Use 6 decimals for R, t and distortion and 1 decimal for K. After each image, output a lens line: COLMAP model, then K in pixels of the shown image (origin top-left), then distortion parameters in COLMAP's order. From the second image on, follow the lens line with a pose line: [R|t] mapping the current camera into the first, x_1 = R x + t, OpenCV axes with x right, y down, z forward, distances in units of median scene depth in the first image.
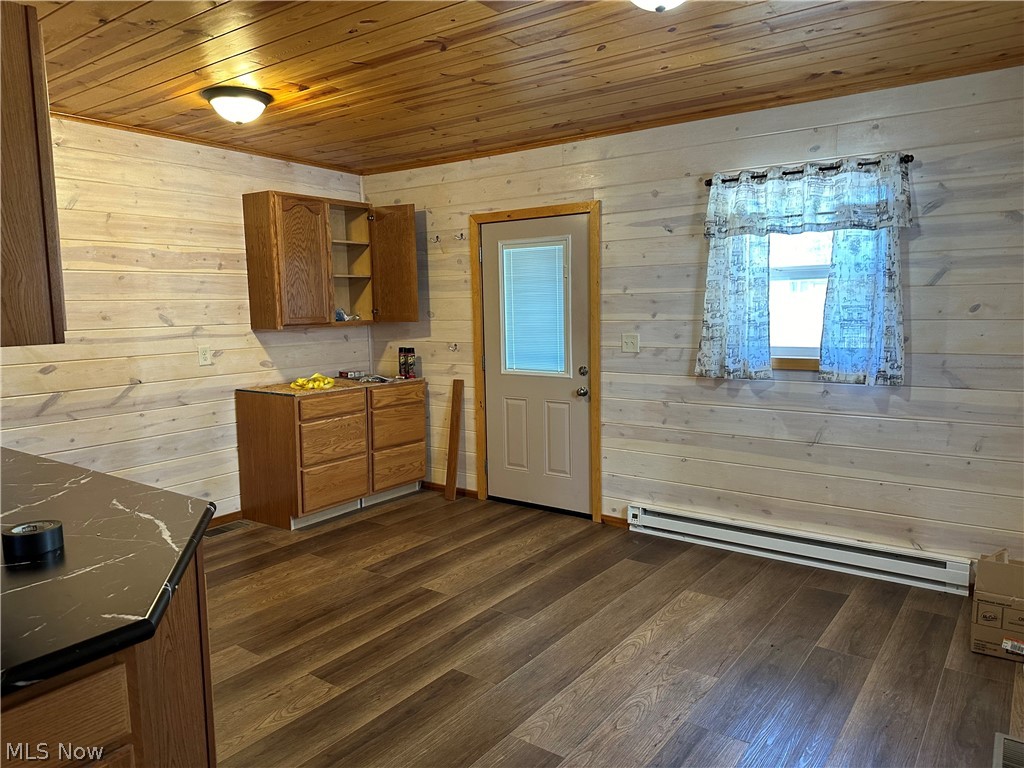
lens RADIAL K [[724.8, 0, 512.4], [0, 724.8, 383.9], [0, 0, 1]] dist [0.000656, 0.000237]
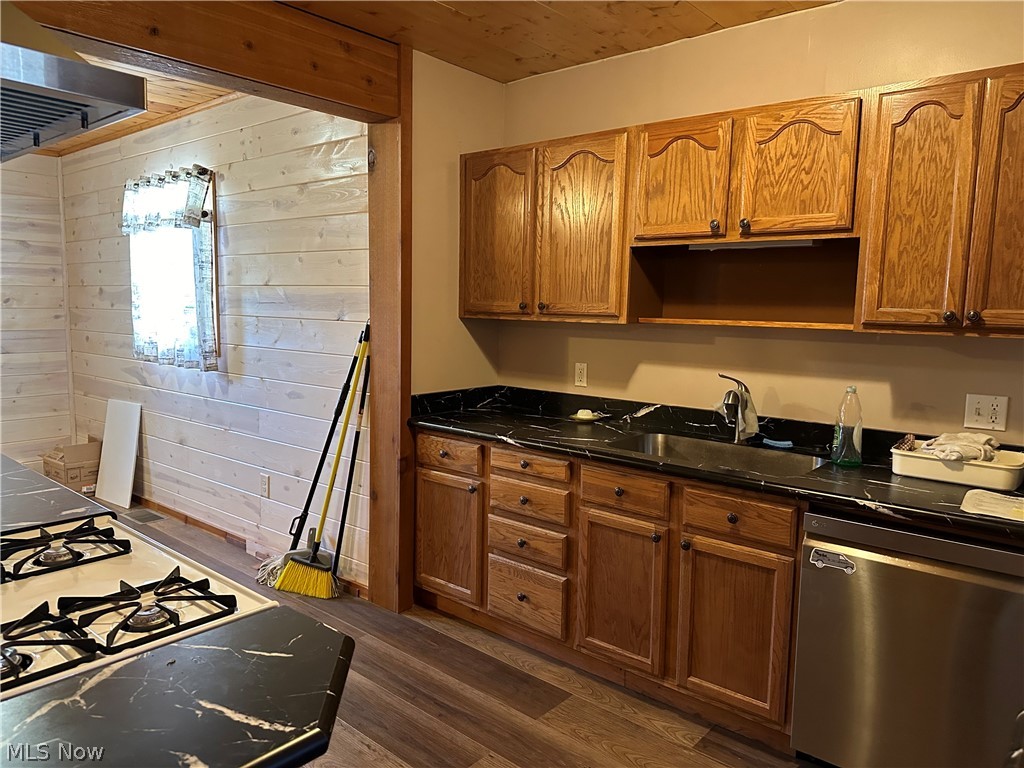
lens RADIAL K [[724.8, 0, 511.8], [0, 724.8, 384.9], [0, 0, 1]] dist [0.000656, 0.000237]
pose [[0.071458, -0.096615, 0.992753, -0.843614], [0.093987, 0.991521, 0.089730, 0.036269], [-0.993006, 0.086894, 0.079932, -0.177376]]
